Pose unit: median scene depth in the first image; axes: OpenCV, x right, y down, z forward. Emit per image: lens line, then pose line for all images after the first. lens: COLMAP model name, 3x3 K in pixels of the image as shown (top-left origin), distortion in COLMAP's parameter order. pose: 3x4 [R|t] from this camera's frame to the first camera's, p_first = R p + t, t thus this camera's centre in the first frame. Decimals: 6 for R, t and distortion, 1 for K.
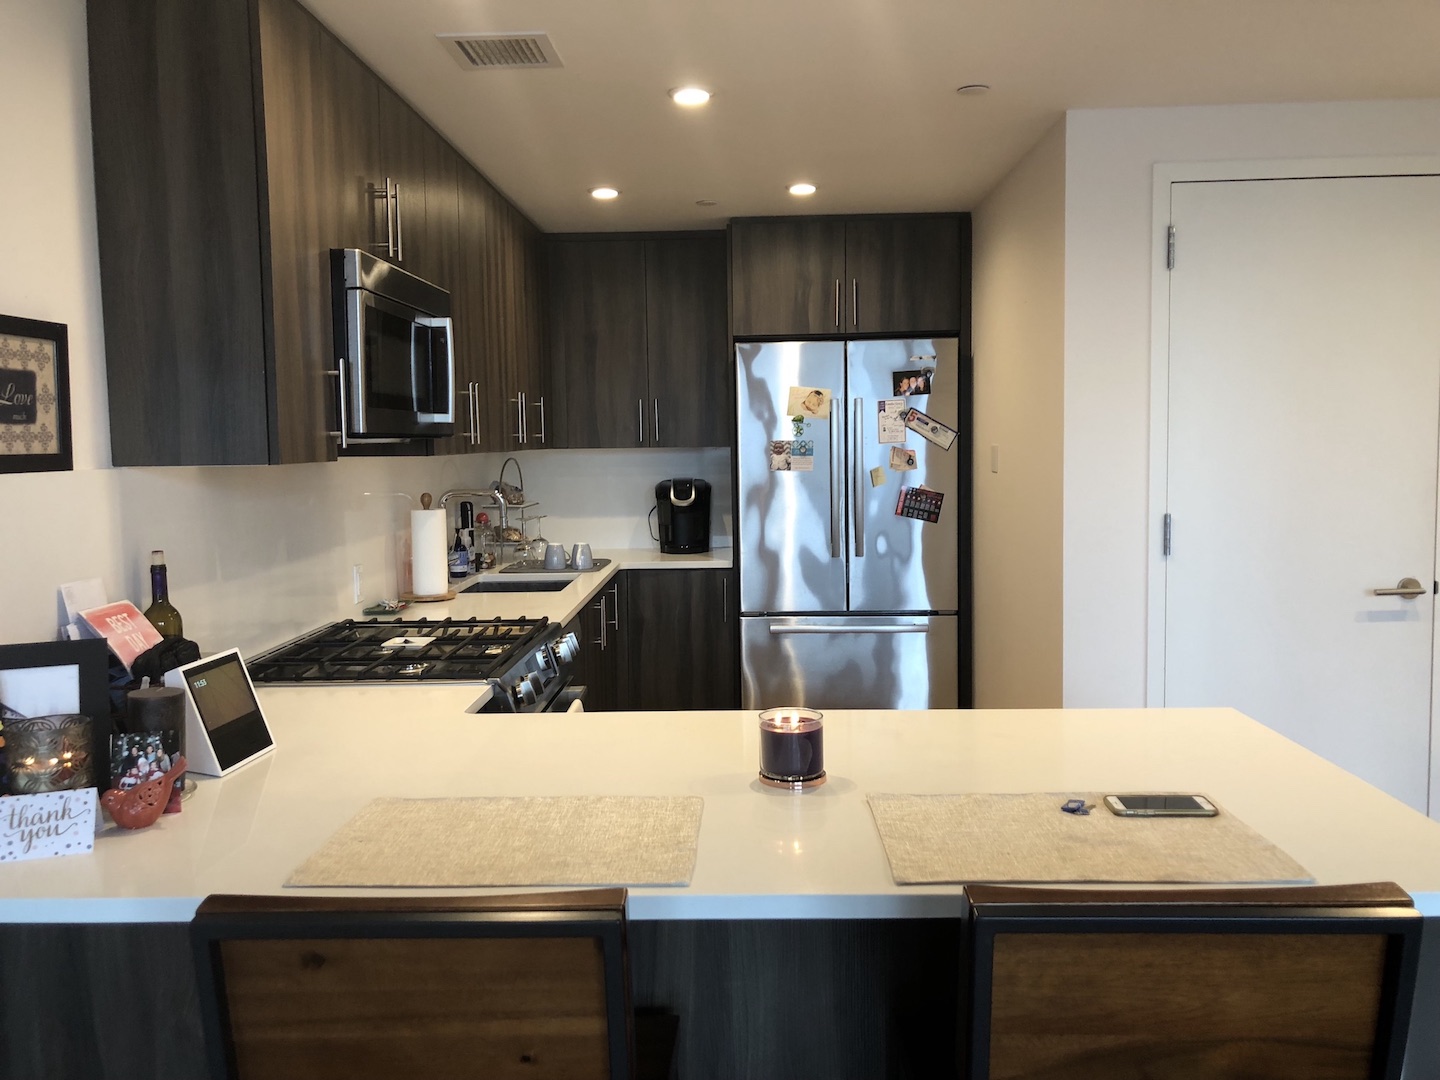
lens RADIAL K [[1206.1, 0, 720.0], [0, 1206.1, 540.0], [0, 0, 1]] dist [0.196187, -0.530241]
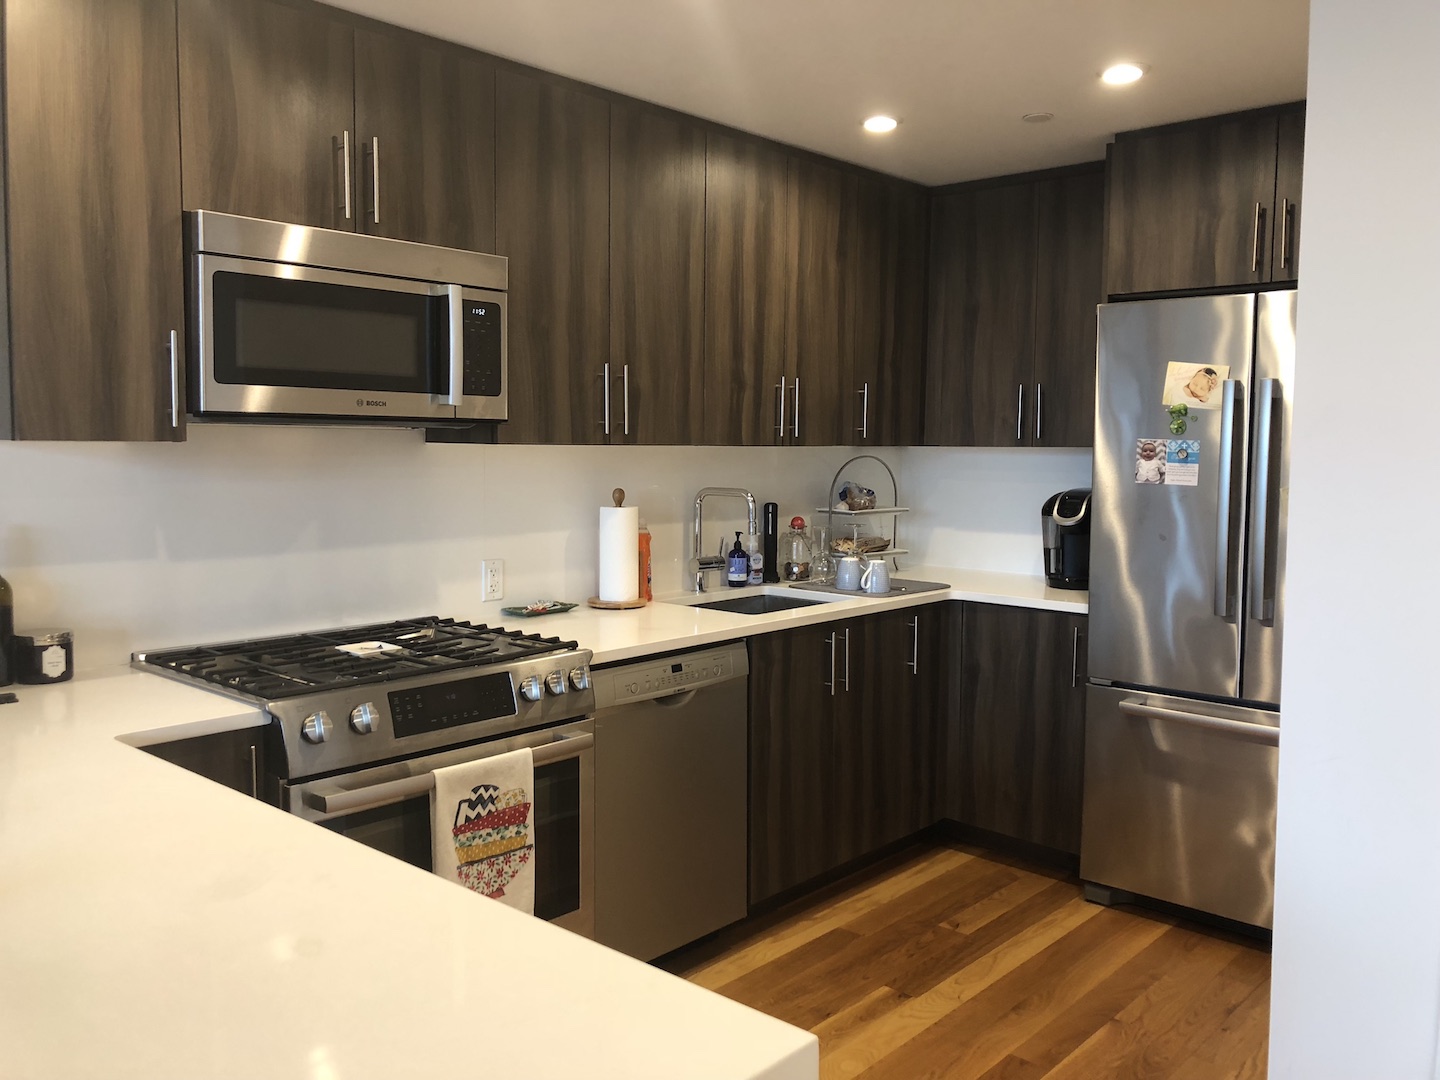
lens RADIAL K [[1206.1, 0, 720.0], [0, 1206.1, 540.0], [0, 0, 1]] dist [0.196187, -0.530241]
pose [[0.763264, 0.076568, -0.641534, 0.316691], [-0.076897, 0.996661, 0.027465, -0.024931], [0.641494, 0.028369, 0.766603, 0.295308]]
